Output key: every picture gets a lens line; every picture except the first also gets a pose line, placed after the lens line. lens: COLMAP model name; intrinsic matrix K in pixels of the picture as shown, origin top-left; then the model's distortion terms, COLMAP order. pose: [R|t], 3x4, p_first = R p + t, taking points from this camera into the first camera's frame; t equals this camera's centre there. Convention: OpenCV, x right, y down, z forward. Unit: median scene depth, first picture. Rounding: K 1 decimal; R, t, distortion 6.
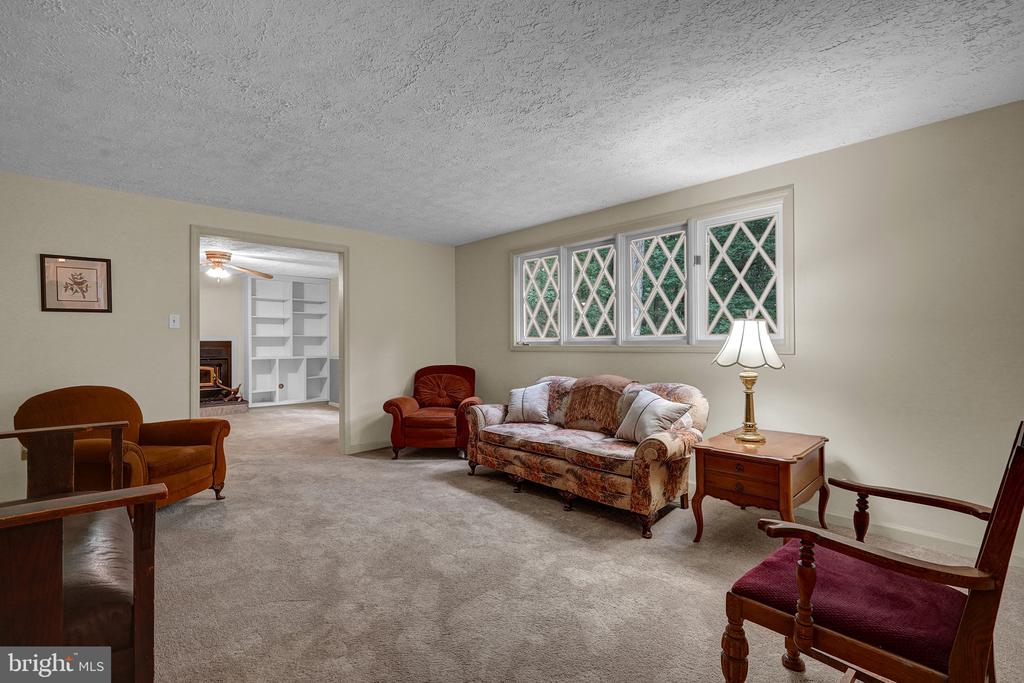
lens RADIAL K [[478.1, 0, 498.2], [0, 478.1, 339.2], [0, 0, 1]] dist [-0.003046, -0.000389]
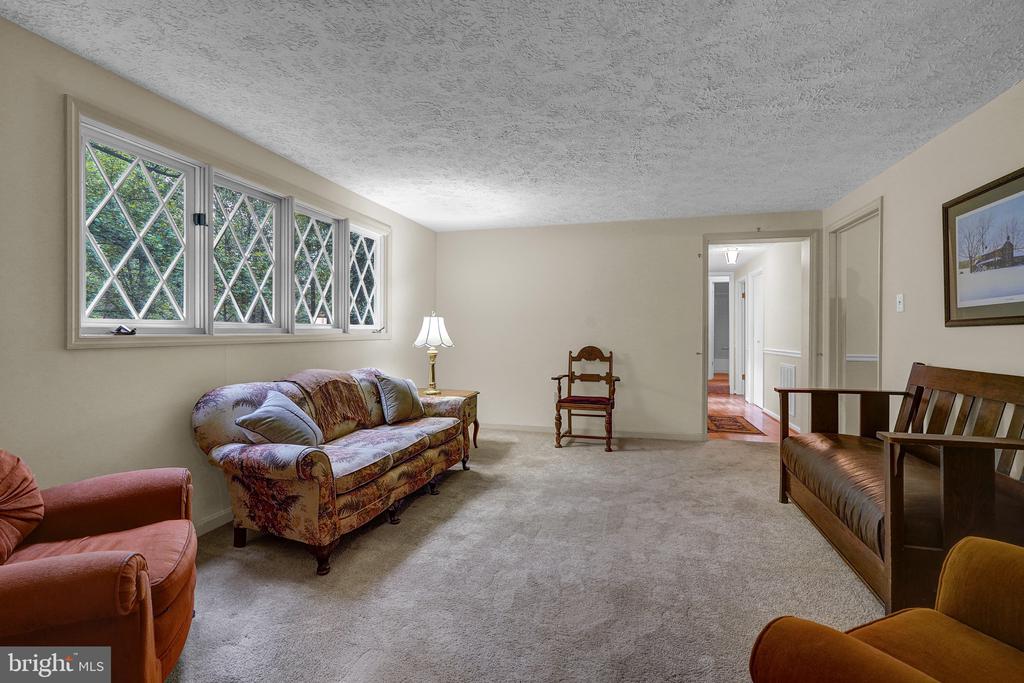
lens RADIAL K [[478.1, 0, 498.2], [0, 478.1, 339.2], [0, 0, 1]] dist [-0.003046, -0.000389]
pose [[-0.525129, -0.032595, 0.850398, -0.745313], [-0.025370, 0.999422, 0.022640, -0.008938], [-0.850645, -0.009686, -0.525652, 1.315433]]
